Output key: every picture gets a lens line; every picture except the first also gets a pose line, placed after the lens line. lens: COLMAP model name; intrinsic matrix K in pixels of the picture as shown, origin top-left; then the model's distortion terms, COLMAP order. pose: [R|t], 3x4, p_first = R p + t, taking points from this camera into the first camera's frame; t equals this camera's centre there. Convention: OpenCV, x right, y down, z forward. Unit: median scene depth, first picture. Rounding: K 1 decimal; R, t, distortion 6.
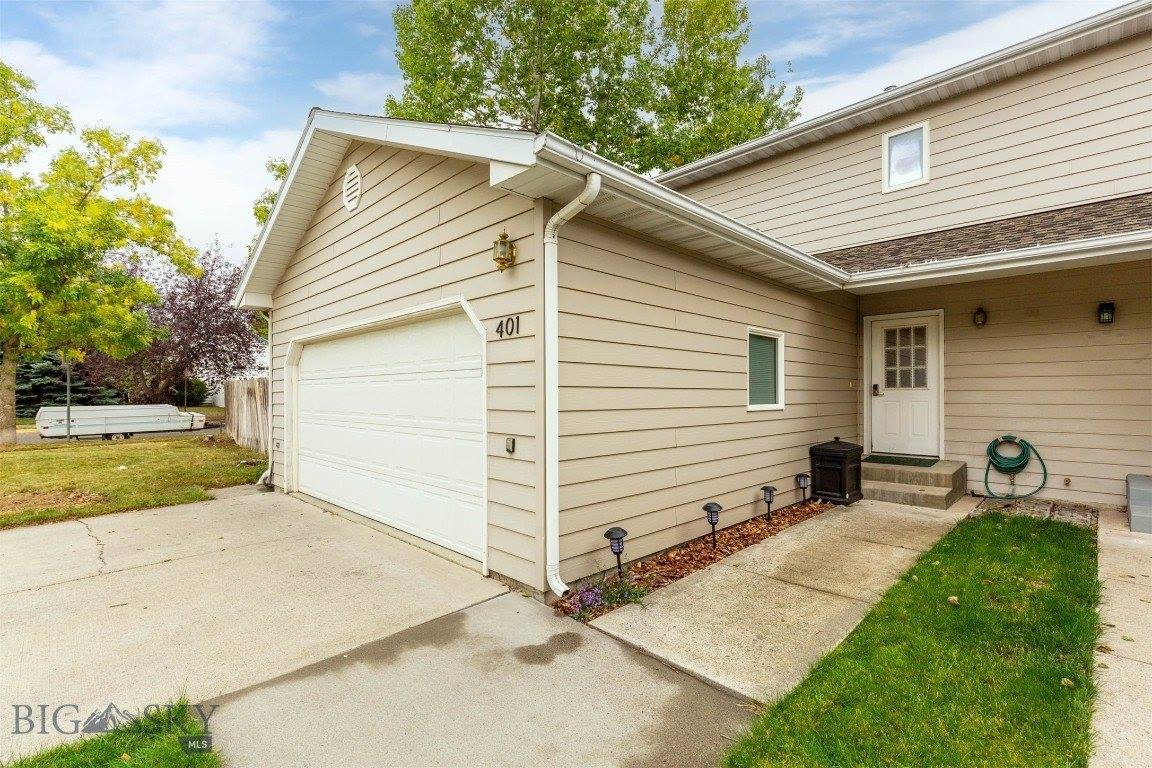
lens RADIAL K [[520.3, 0, 585.3], [0, 520.3, 401.9], [0, 0, 1]] dist [0.007740, -0.000945]
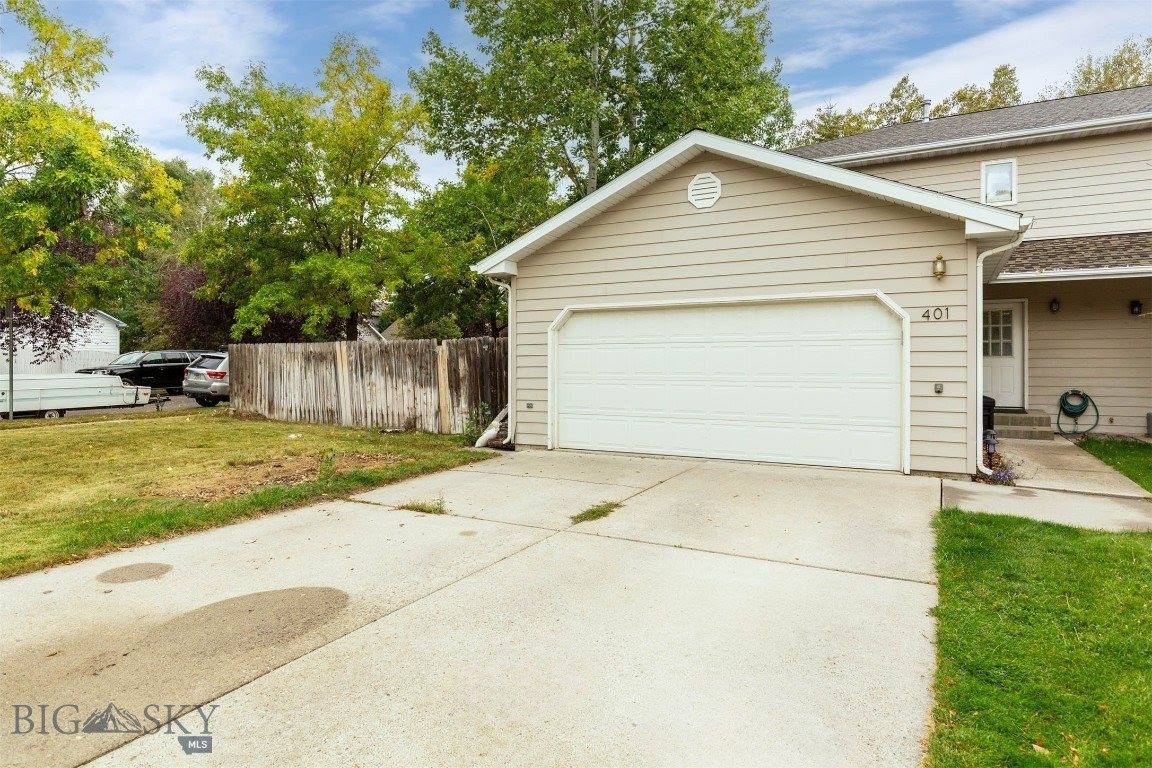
lens RADIAL K [[667.4, 0, 575.1], [0, 667.4, 378.3], [0, 0, 1]] dist [-0.003955, -0.001388]
pose [[0.961514, -0.001815, 0.274750, -1.004289], [0.000942, 0.999994, 0.003311, 0.025441], [-0.274754, -0.002925, 0.961510, -0.373487]]
